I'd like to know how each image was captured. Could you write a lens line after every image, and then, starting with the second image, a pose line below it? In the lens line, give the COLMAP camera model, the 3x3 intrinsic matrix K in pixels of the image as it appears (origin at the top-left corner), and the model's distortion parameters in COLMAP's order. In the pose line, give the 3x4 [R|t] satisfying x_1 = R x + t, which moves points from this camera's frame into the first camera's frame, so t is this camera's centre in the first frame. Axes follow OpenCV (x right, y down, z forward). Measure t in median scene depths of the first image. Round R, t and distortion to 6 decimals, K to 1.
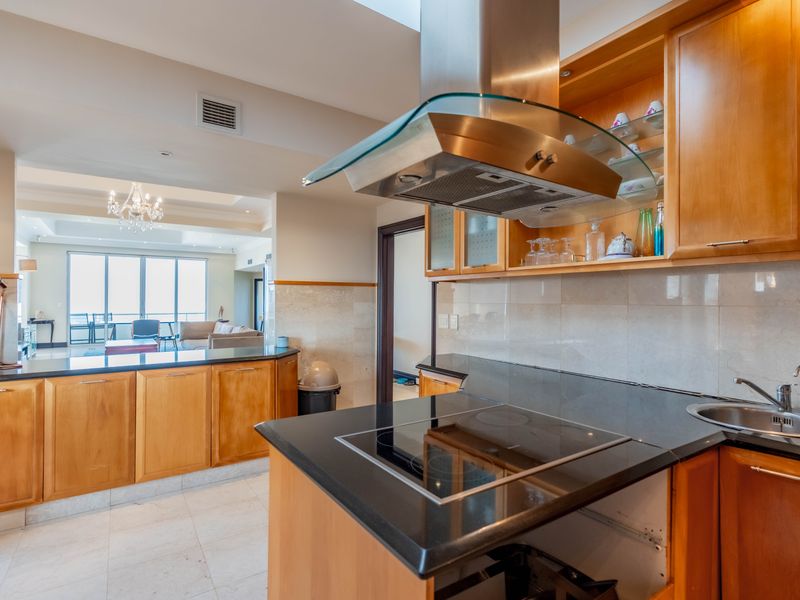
lens RADIAL K [[425.7, 0, 395.6], [0, 425.7, 300.9], [0, 0, 1]] dist [0.005647, 0.003353]
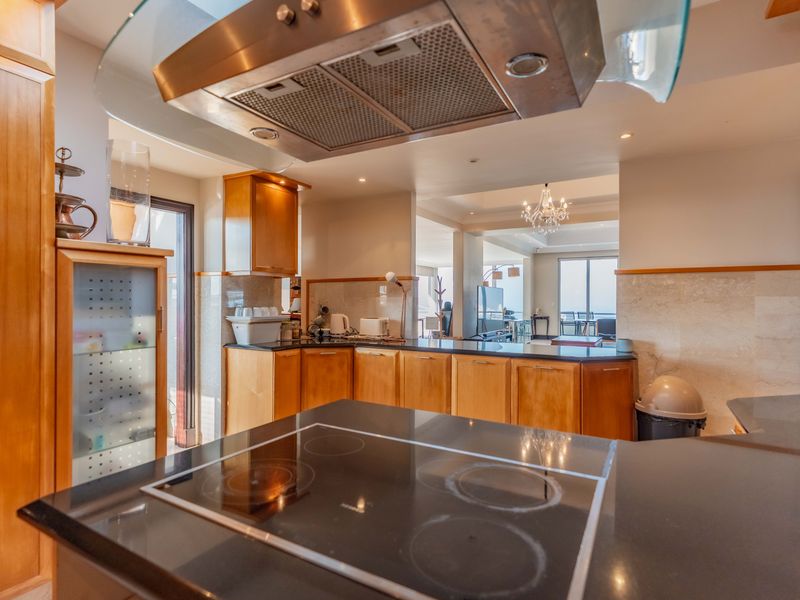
lens RADIAL K [[425.7, 0, 399.9], [0, 425.7, 300.2], [0, 0, 1]] dist [0.005647, 0.003353]
pose [[0.434853, -0.001274, -0.900500, 0.267059], [-0.005929, 0.999973, -0.004278, 0.015818], [0.900482, 0.007199, 0.434834, 0.250134]]
